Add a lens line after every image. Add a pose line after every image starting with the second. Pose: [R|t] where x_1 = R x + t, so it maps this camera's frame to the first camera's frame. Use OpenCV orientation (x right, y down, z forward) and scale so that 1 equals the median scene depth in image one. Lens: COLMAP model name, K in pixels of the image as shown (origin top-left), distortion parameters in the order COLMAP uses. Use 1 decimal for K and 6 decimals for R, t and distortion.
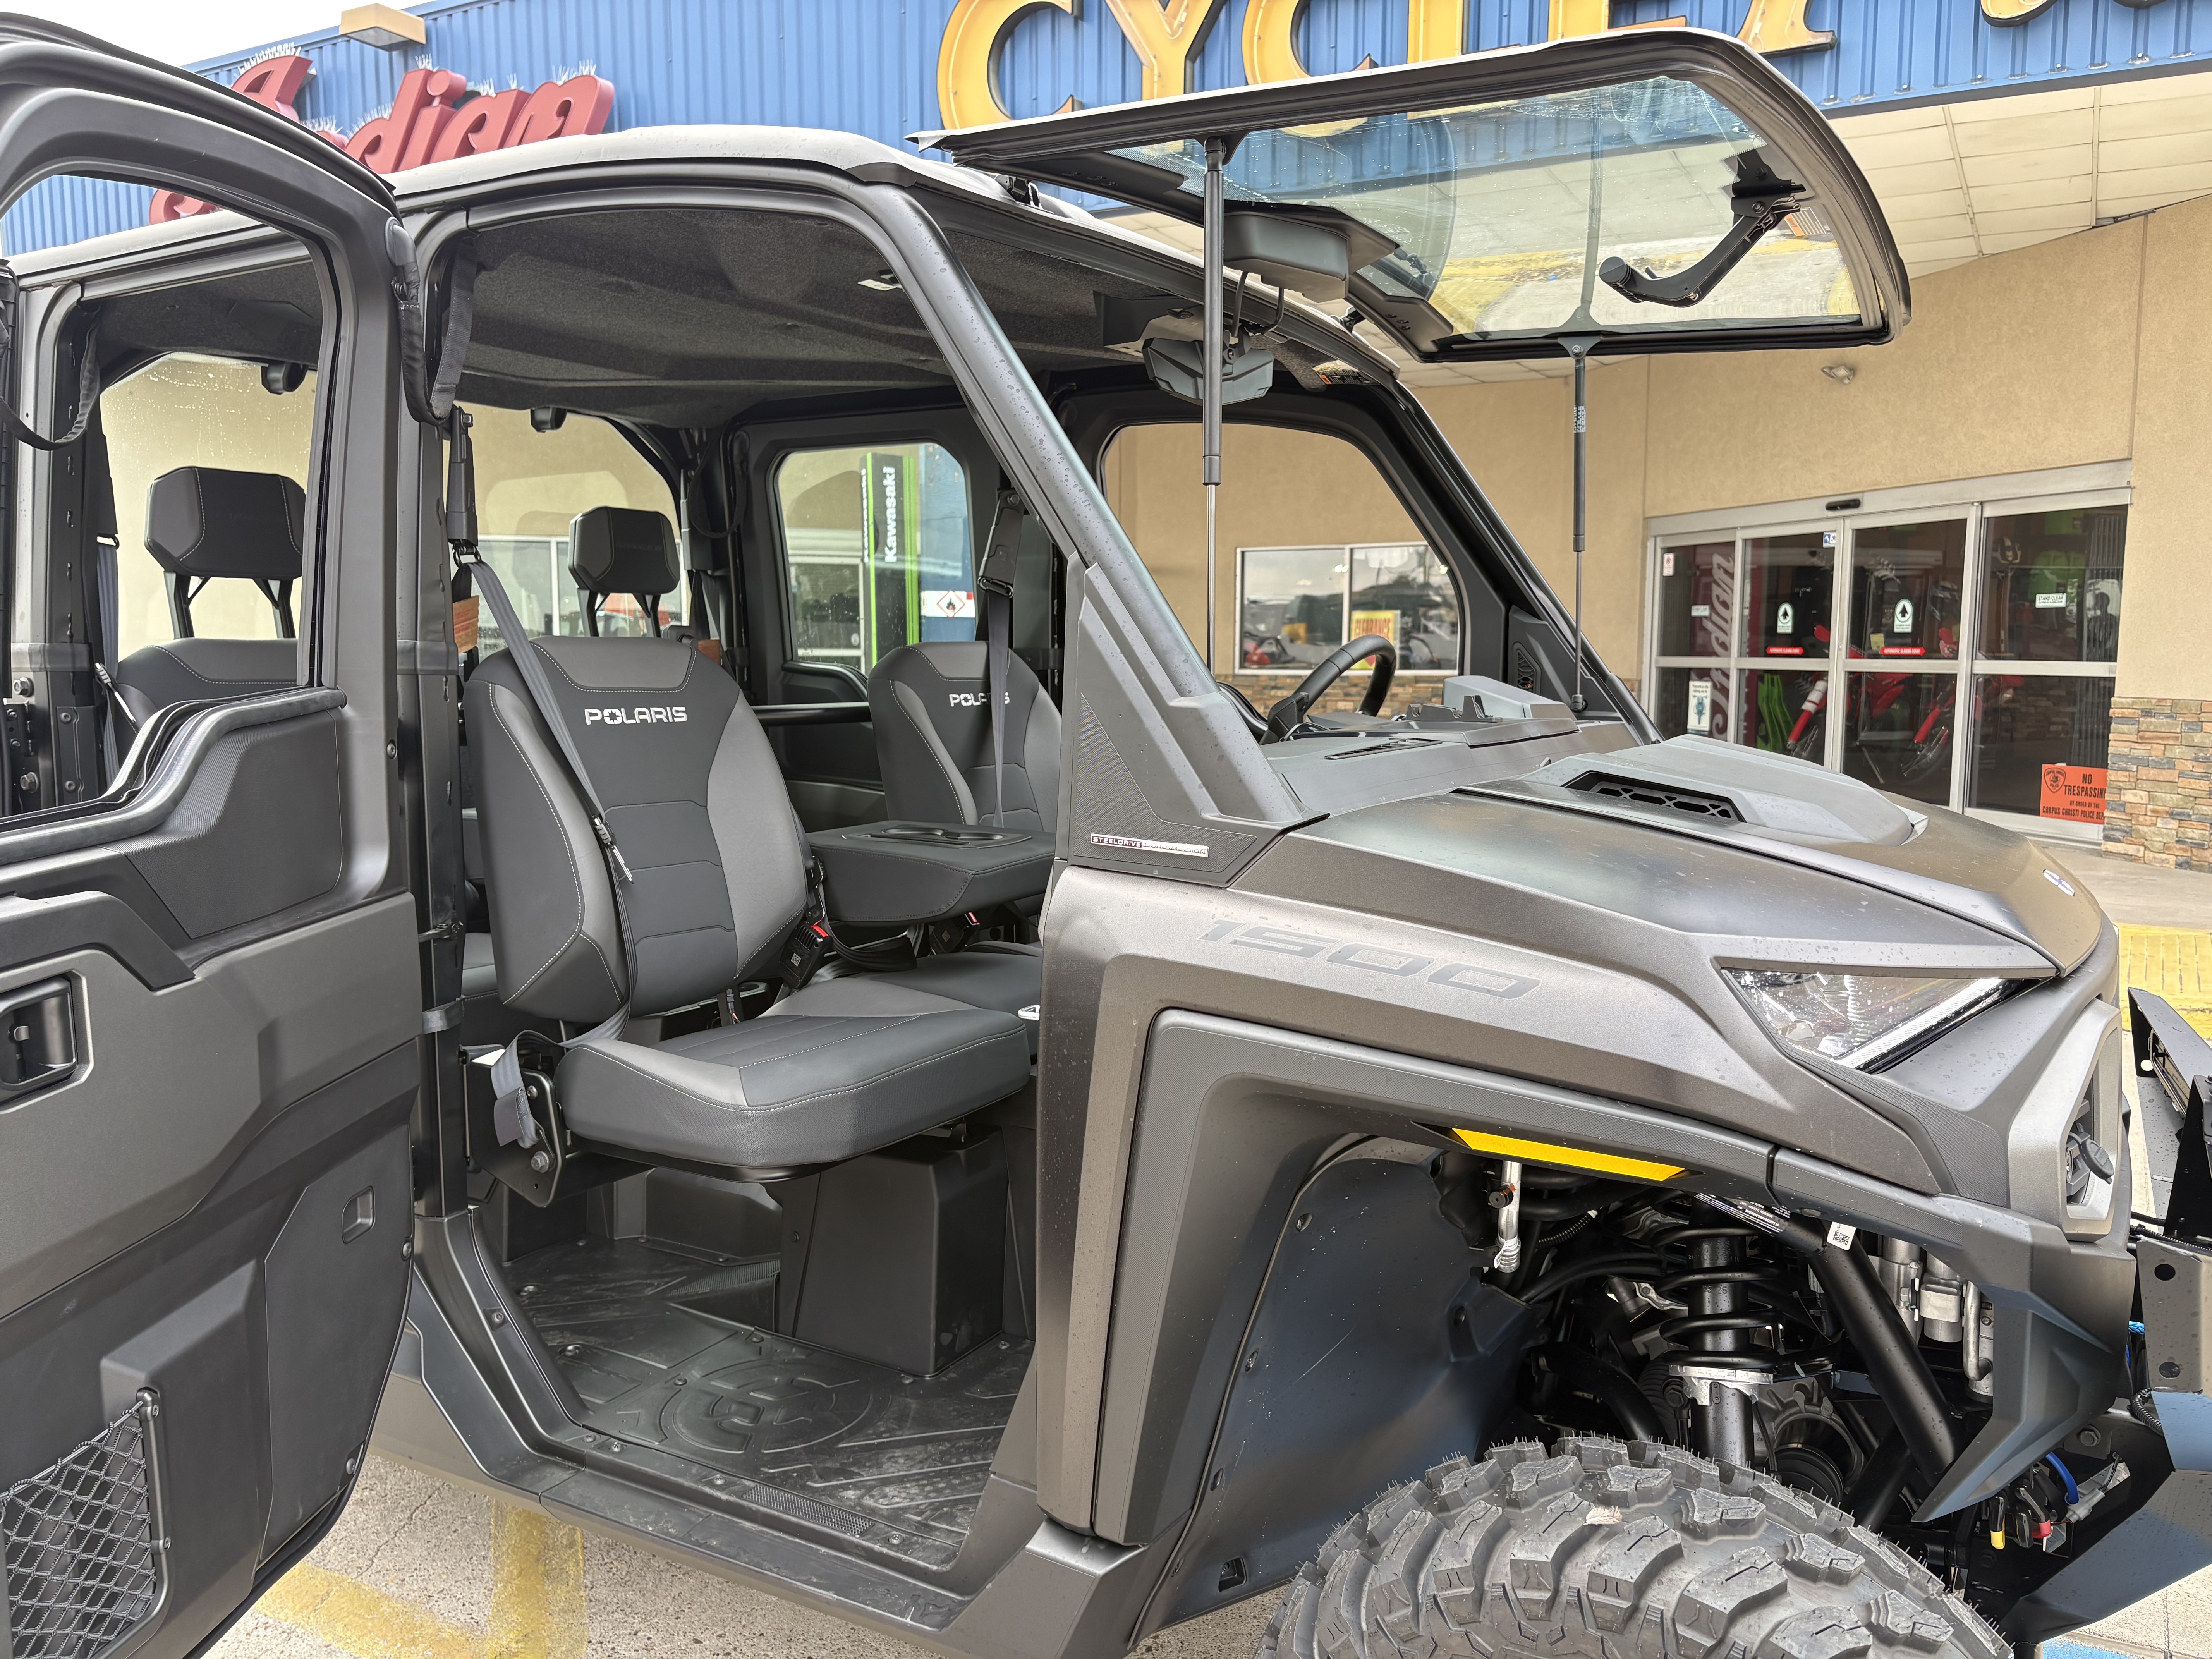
lens RADIAL K [[1678.9, 0, 1111.7], [0, 1678.9, 823.1], [0, 0, 1]] dist [0.042899, -0.041656]
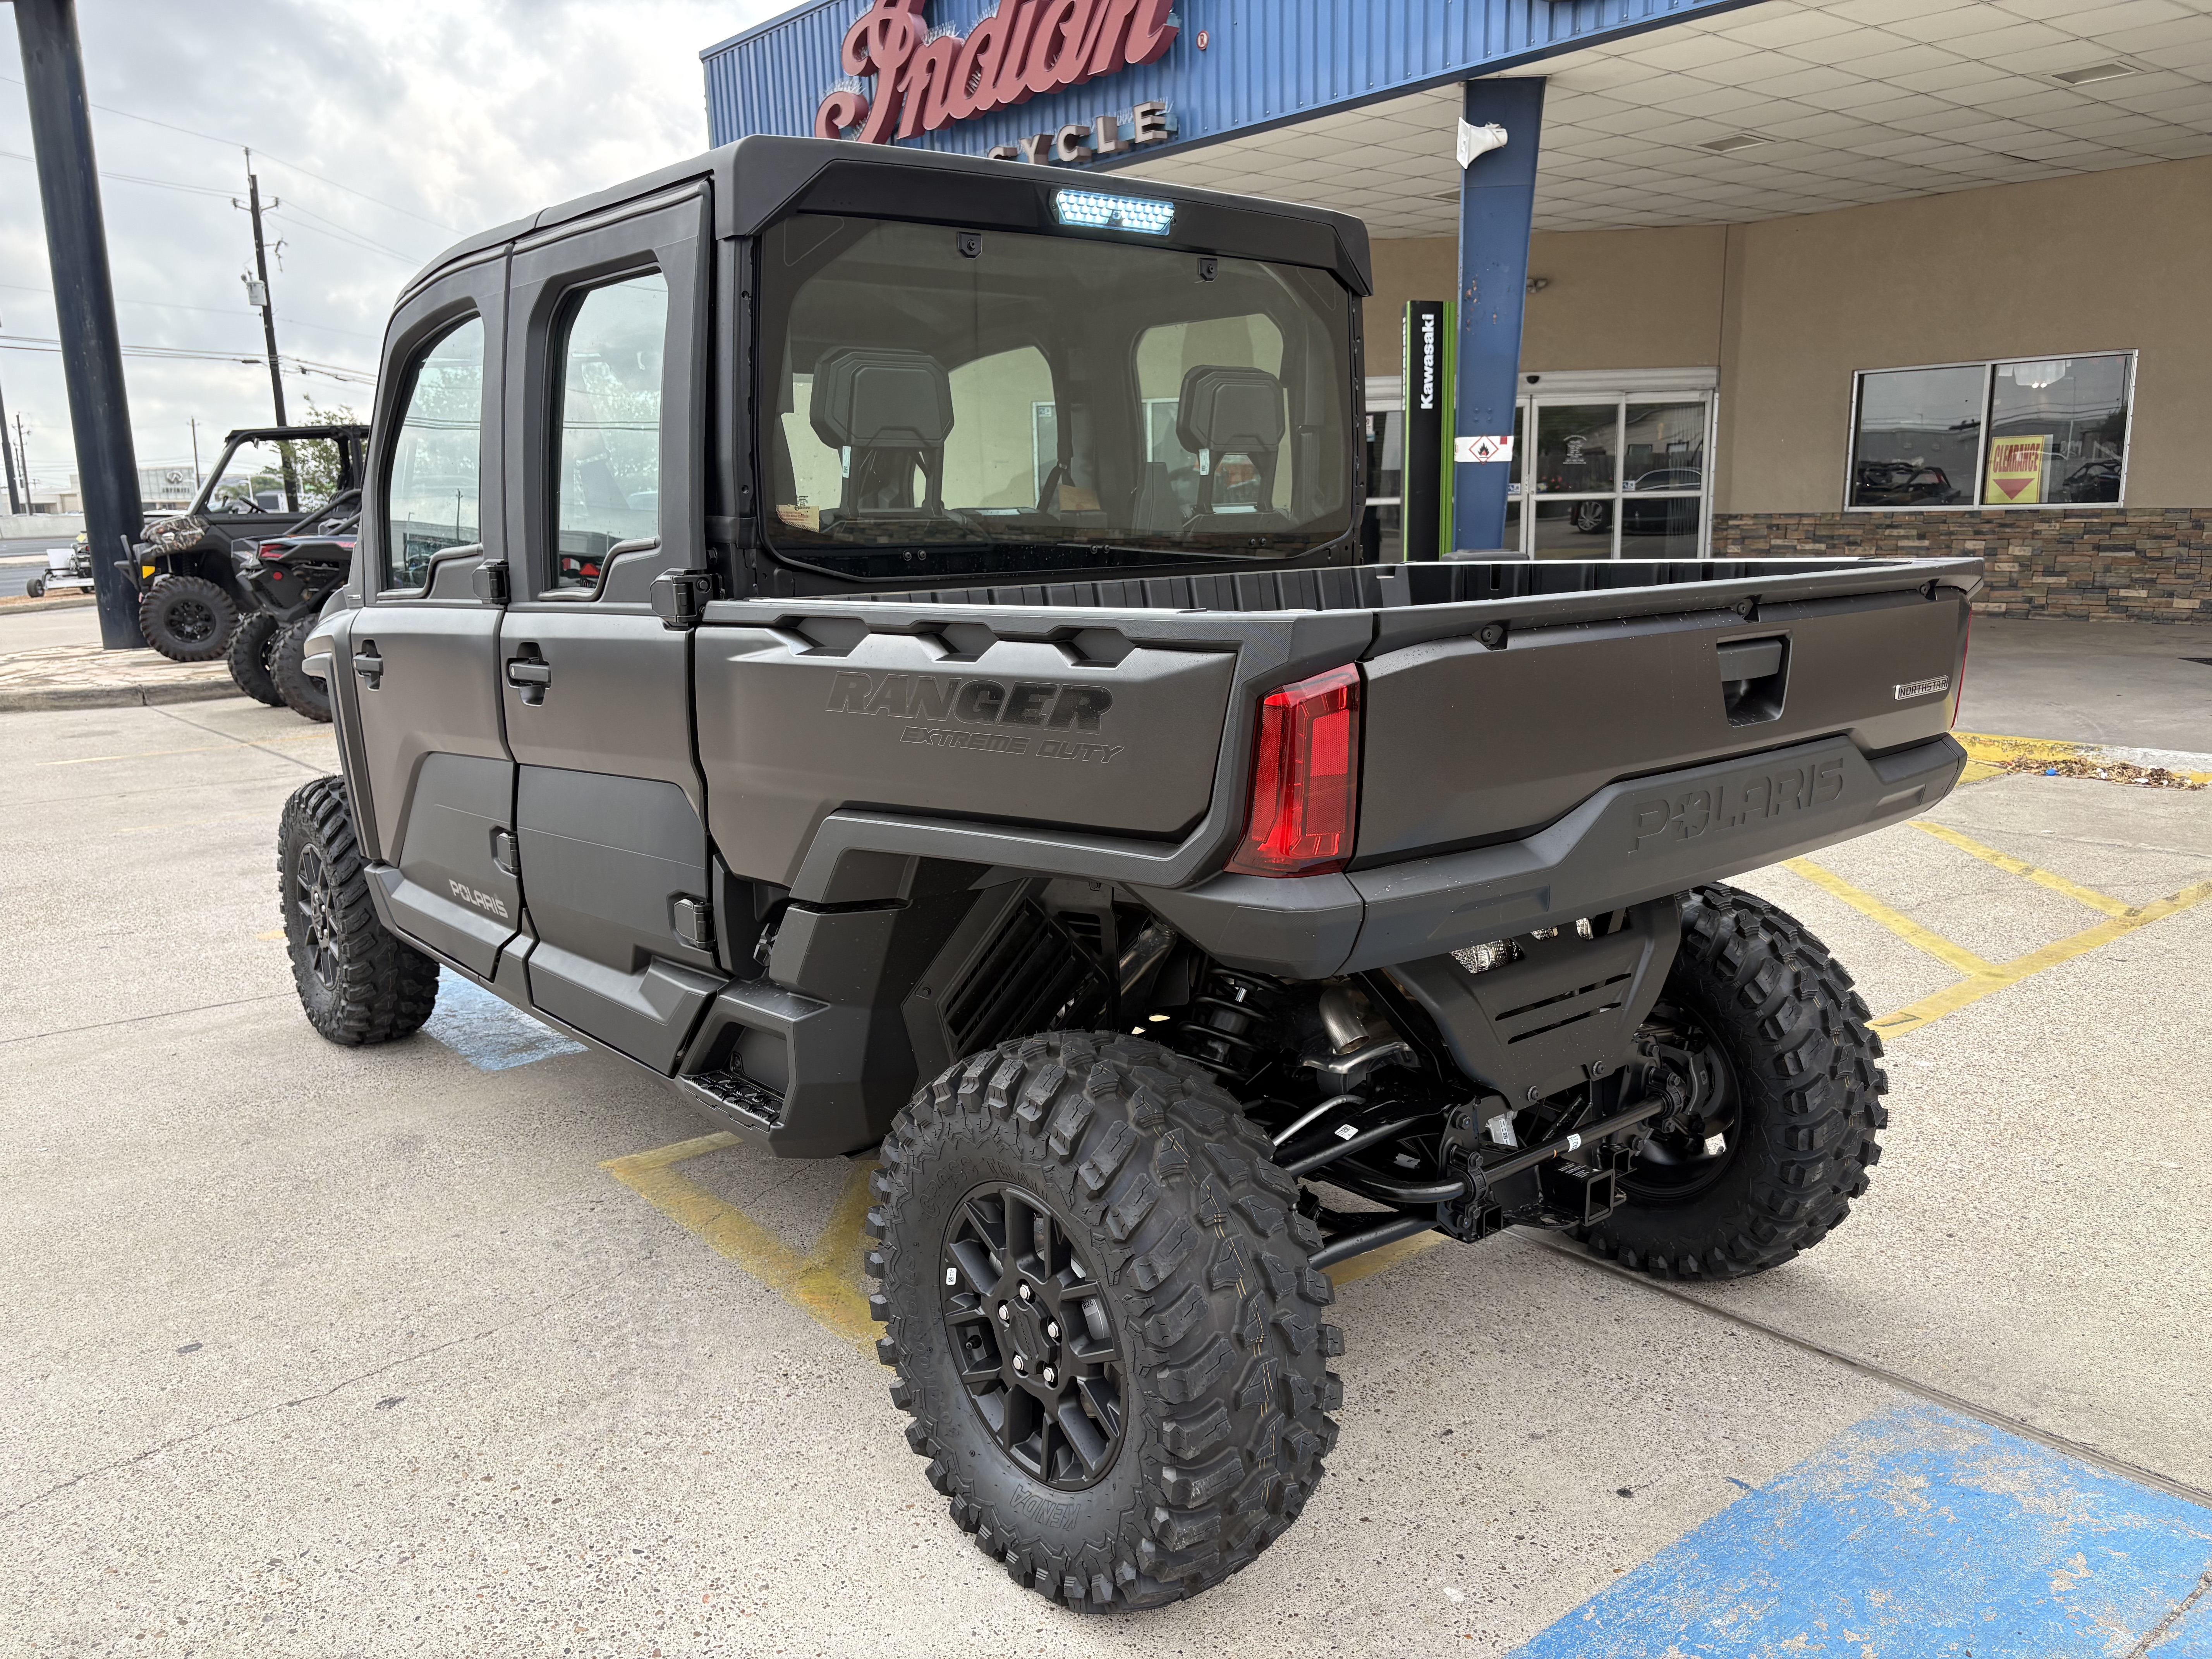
lens RADIAL K [[1678.9, 0, 1111.7], [0, 1678.9, 823.1], [0, 0, 1]] dist [0.042899, -0.041656]
pose [[0.927754, 0.049046, -0.369955, 0.080871], [-0.015550, 0.995546, 0.092987, 0.001703], [0.372868, -0.080516, 0.924384, -0.030989]]
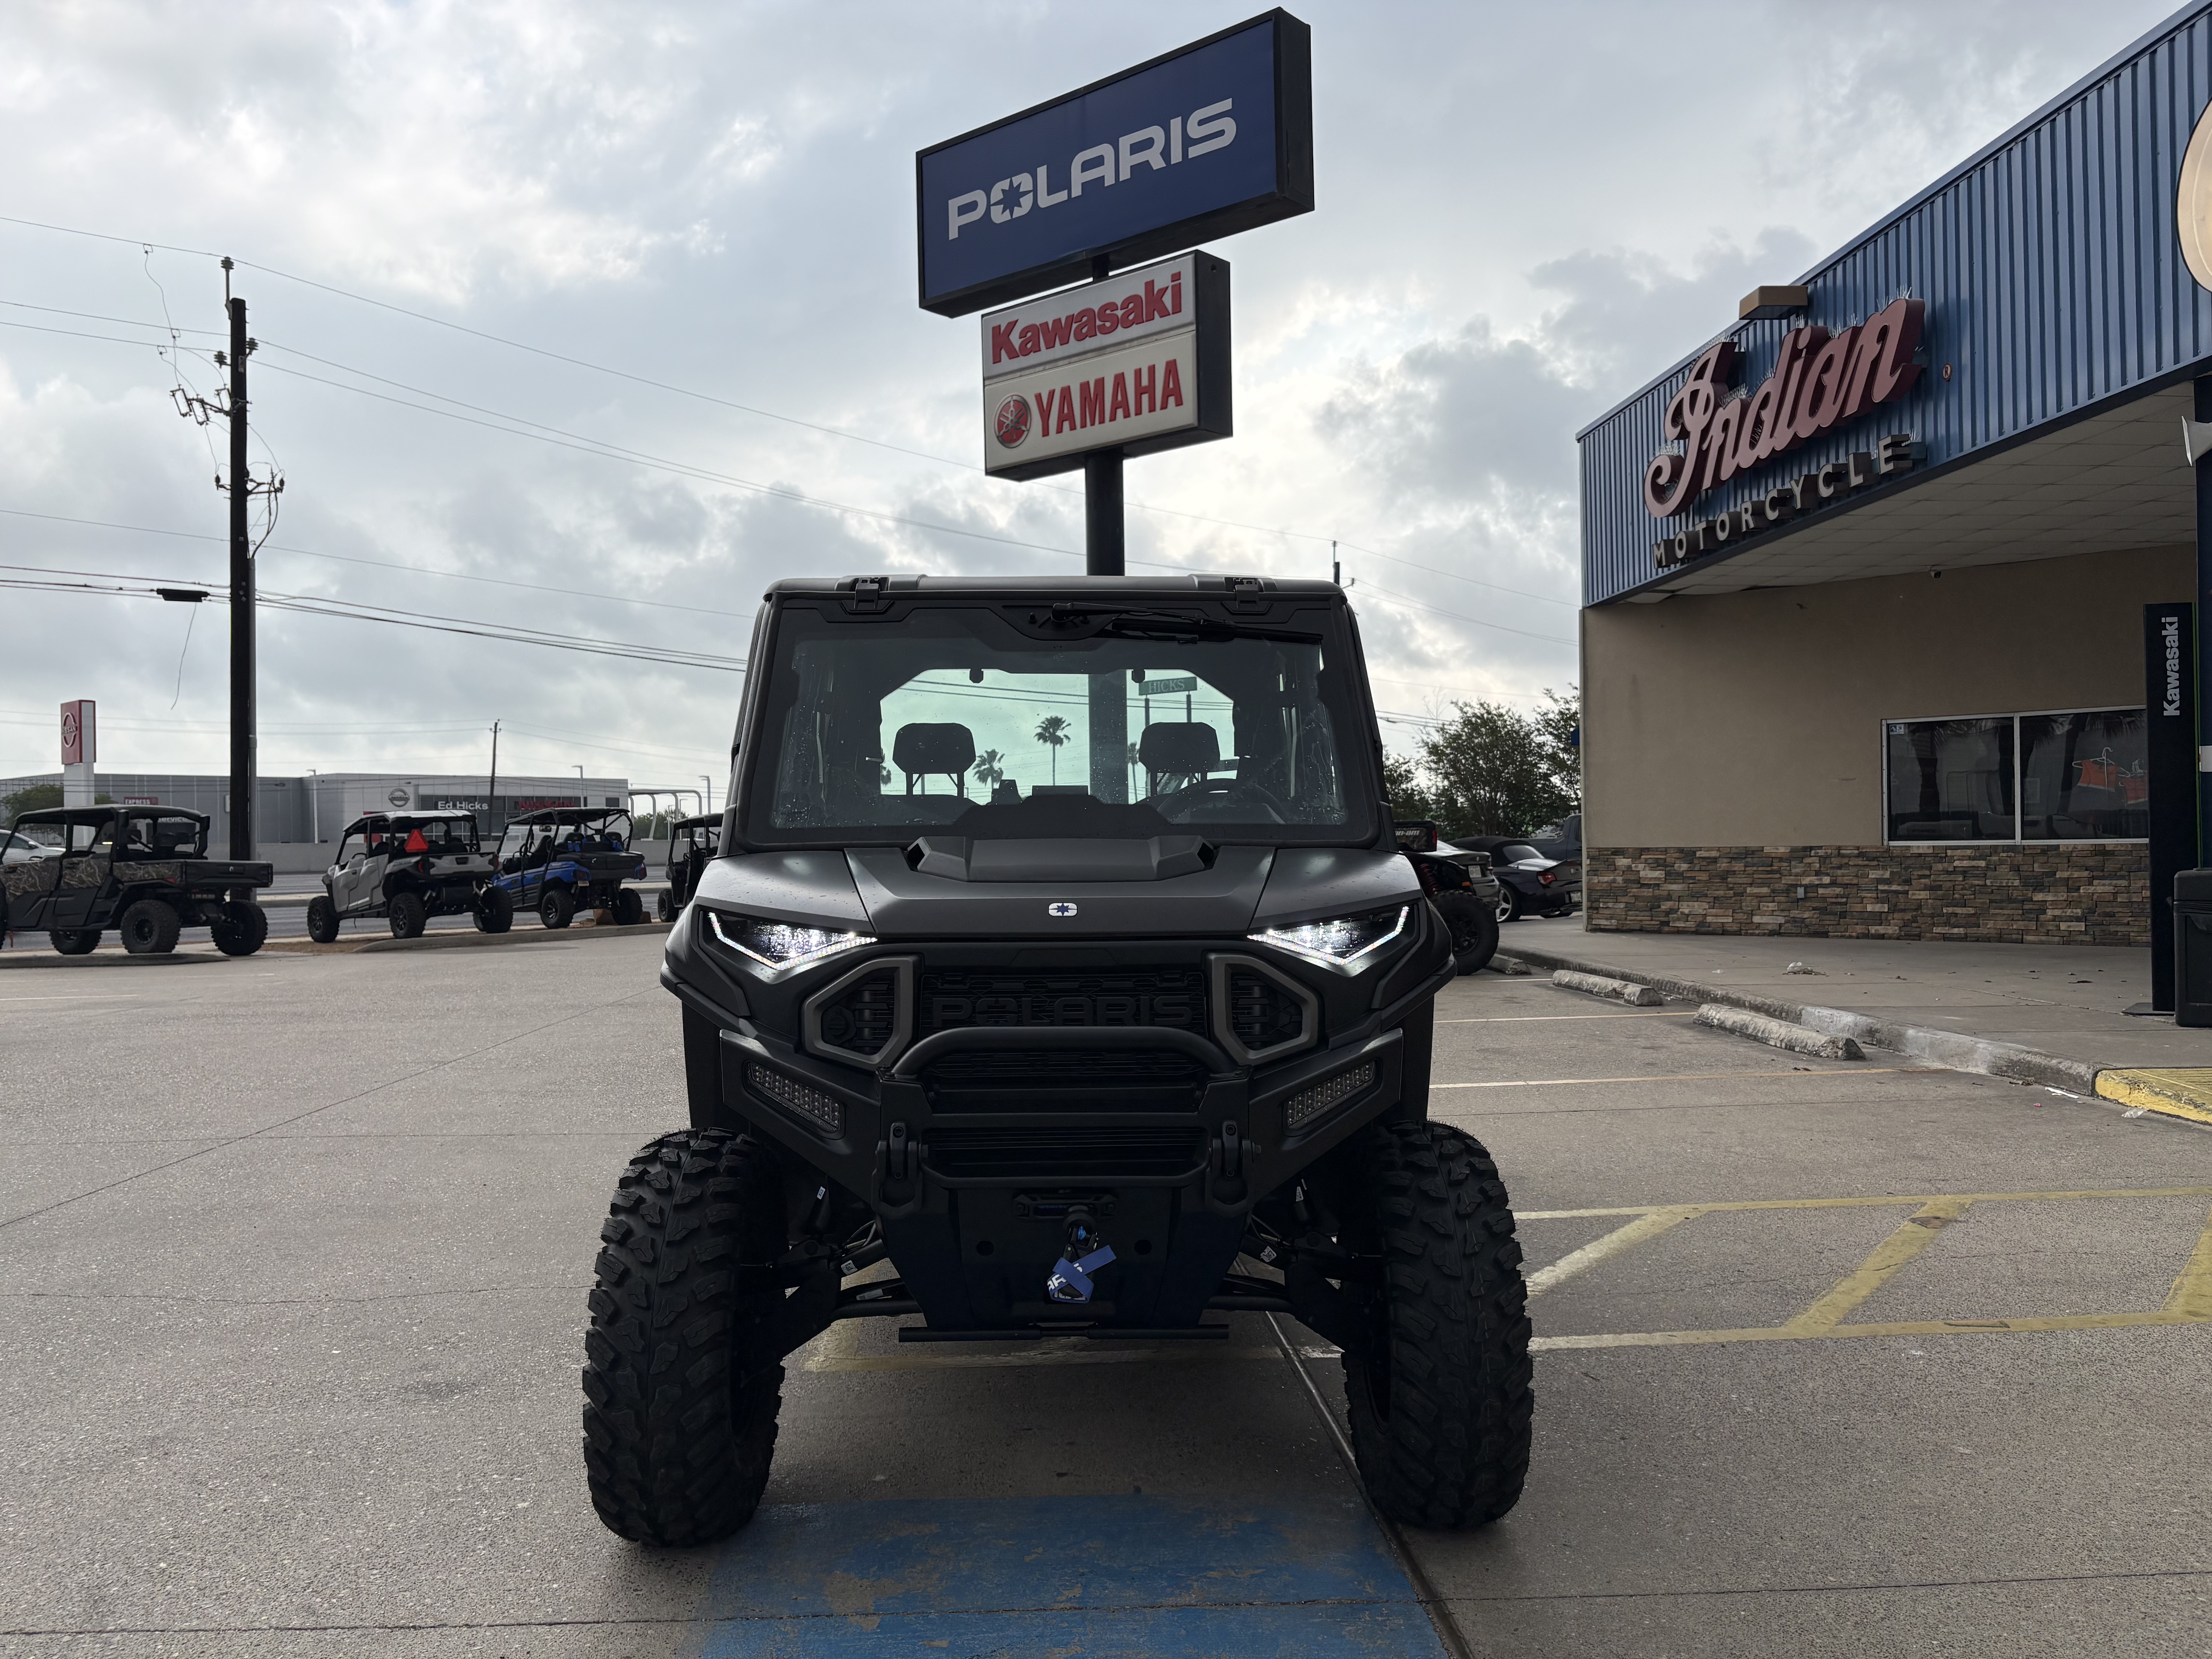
lens RADIAL K [[1678.9, 0, 1111.7], [0, 1678.9, 823.1], [0, 0, 1]] dist [0.042899, -0.041656]
pose [[0.529519, -0.016708, -0.848134, 0.349865], [-0.077520, 0.994670, -0.067993, 0.010546], [0.844749, 0.101751, 0.525401, 0.025220]]
